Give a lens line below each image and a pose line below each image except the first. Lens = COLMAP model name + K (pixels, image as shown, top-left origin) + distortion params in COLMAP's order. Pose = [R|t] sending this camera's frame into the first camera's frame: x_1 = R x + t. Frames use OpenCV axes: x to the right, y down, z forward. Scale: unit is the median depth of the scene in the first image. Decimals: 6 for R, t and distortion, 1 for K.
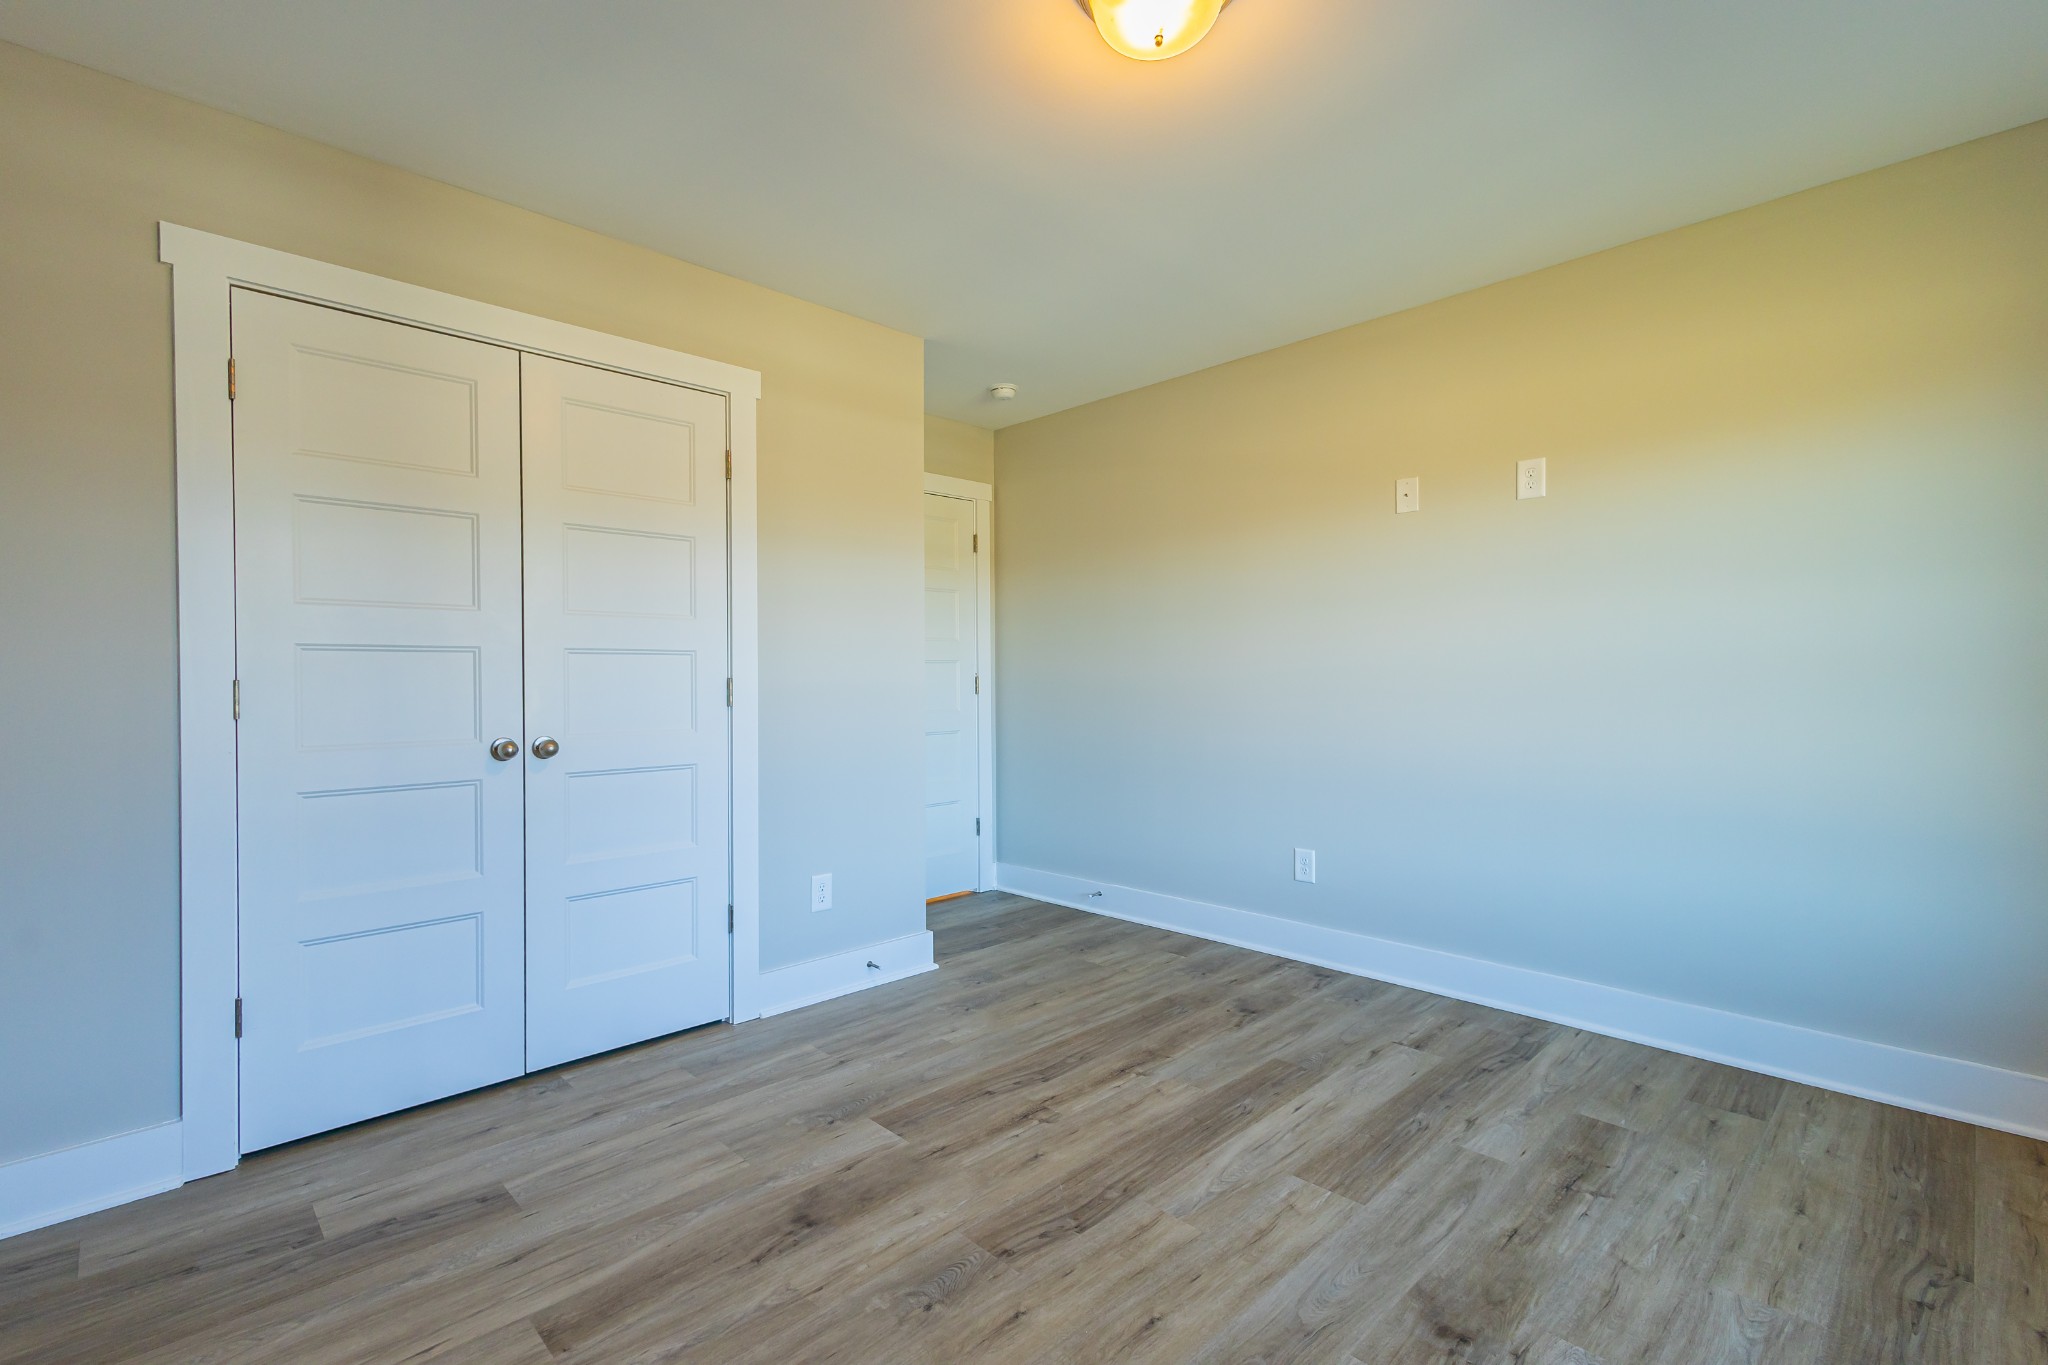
lens RADIAL K [[916.4, 0, 1015.5], [0, 916.4, 689.9], [0, 0, 1]] dist [0.014107, -0.003879]
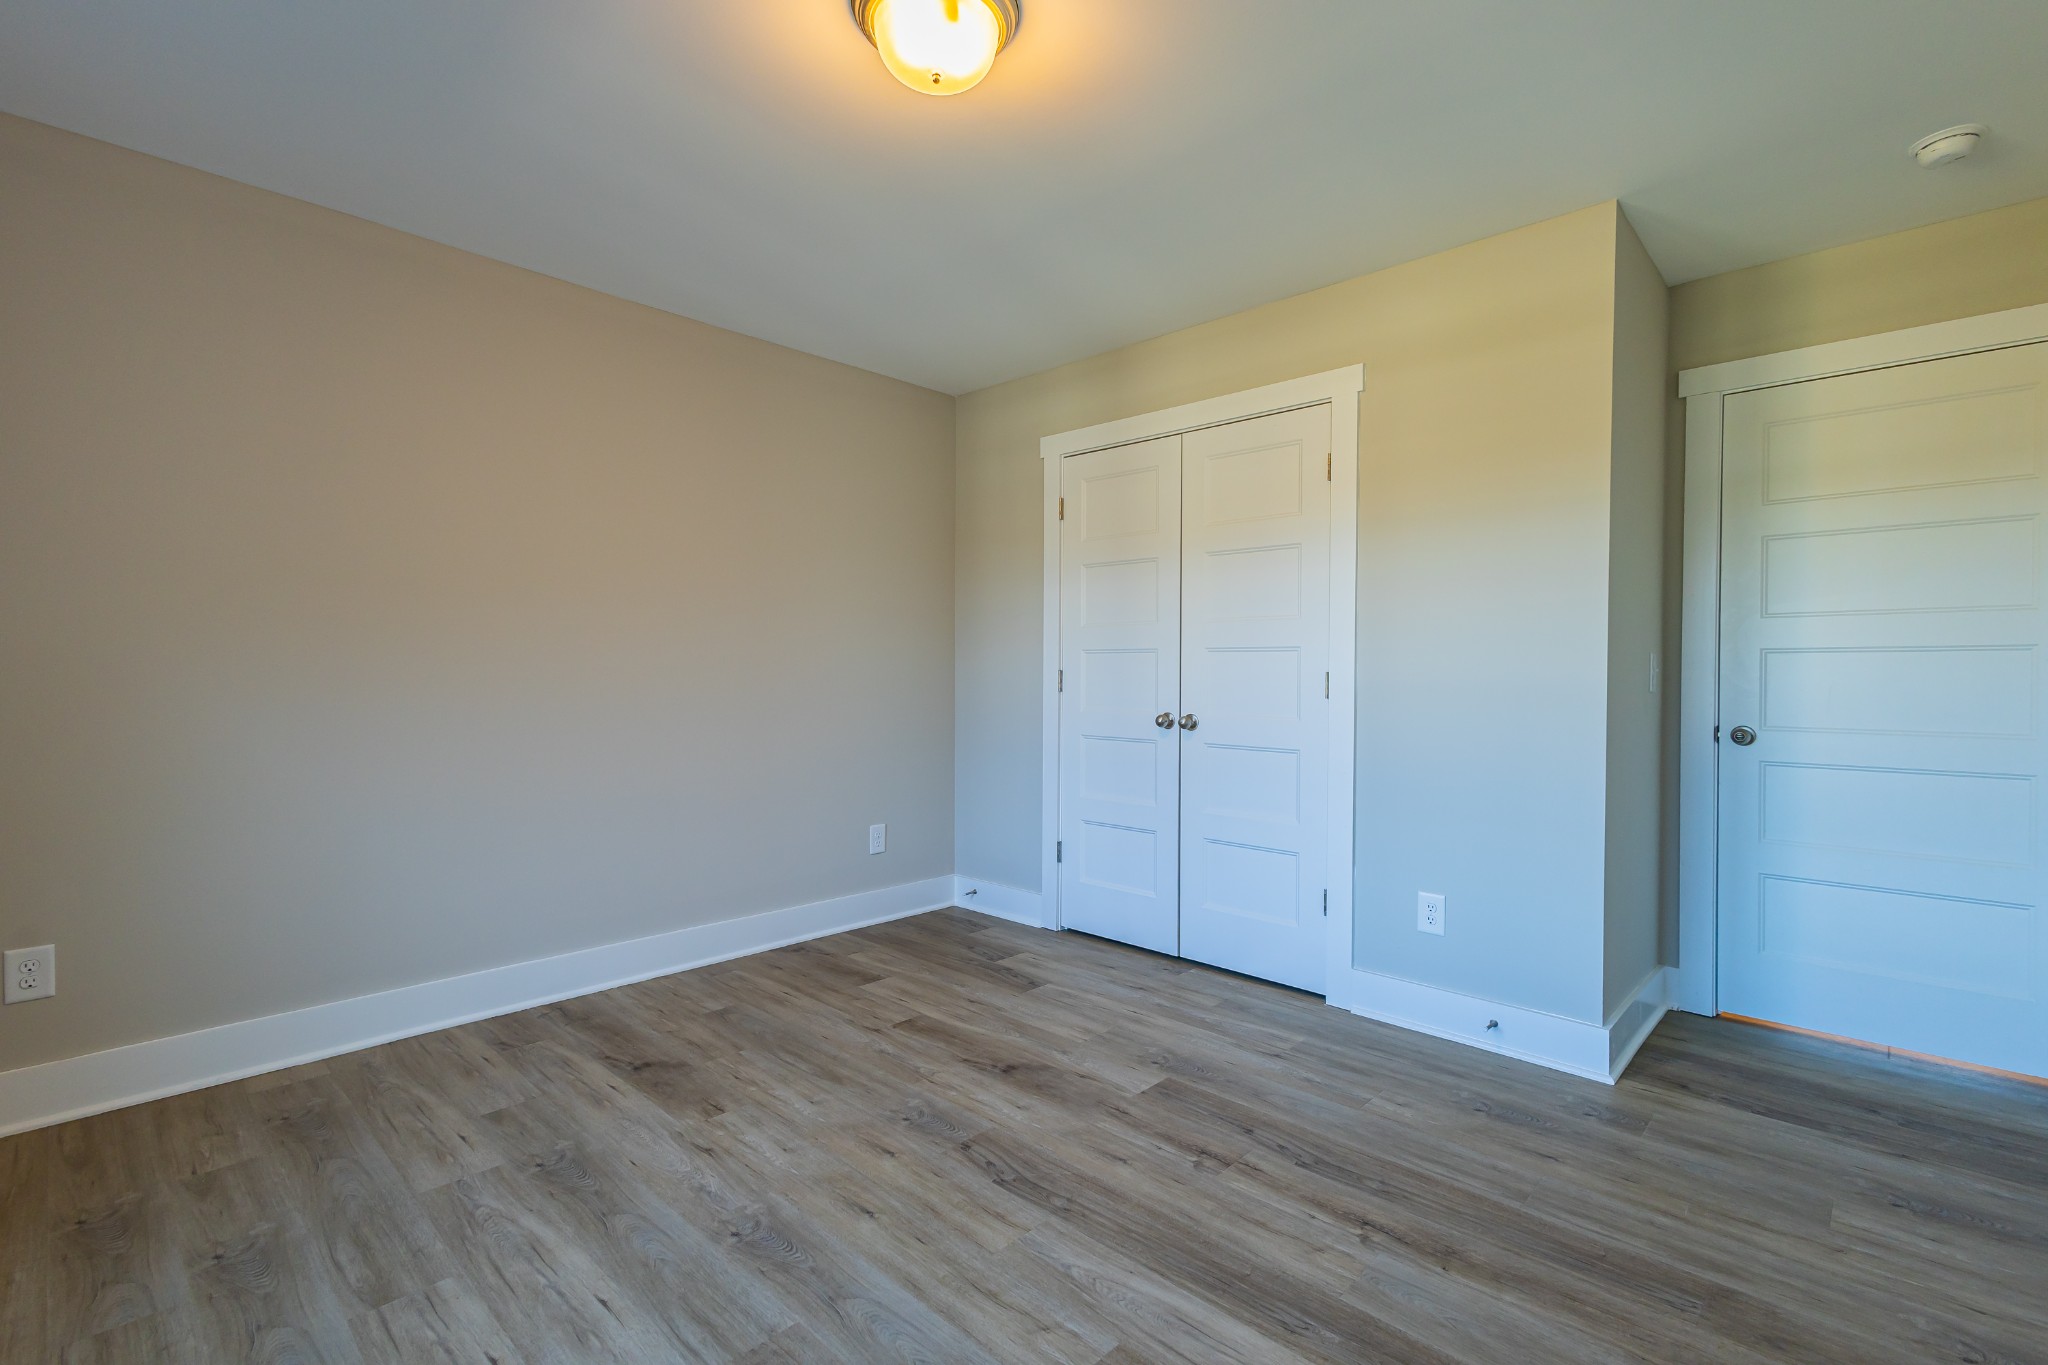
lens RADIAL K [[916.4, 0, 1031.5], [0, 916.4, 686.0], [0, 0, 1]] dist [0.014107, -0.003879]
pose [[0.045522, 0.023309, -0.998691, 0.883328], [-0.019811, 0.999552, 0.022426, -0.016506], [0.998767, 0.018765, 0.045963, 0.759331]]
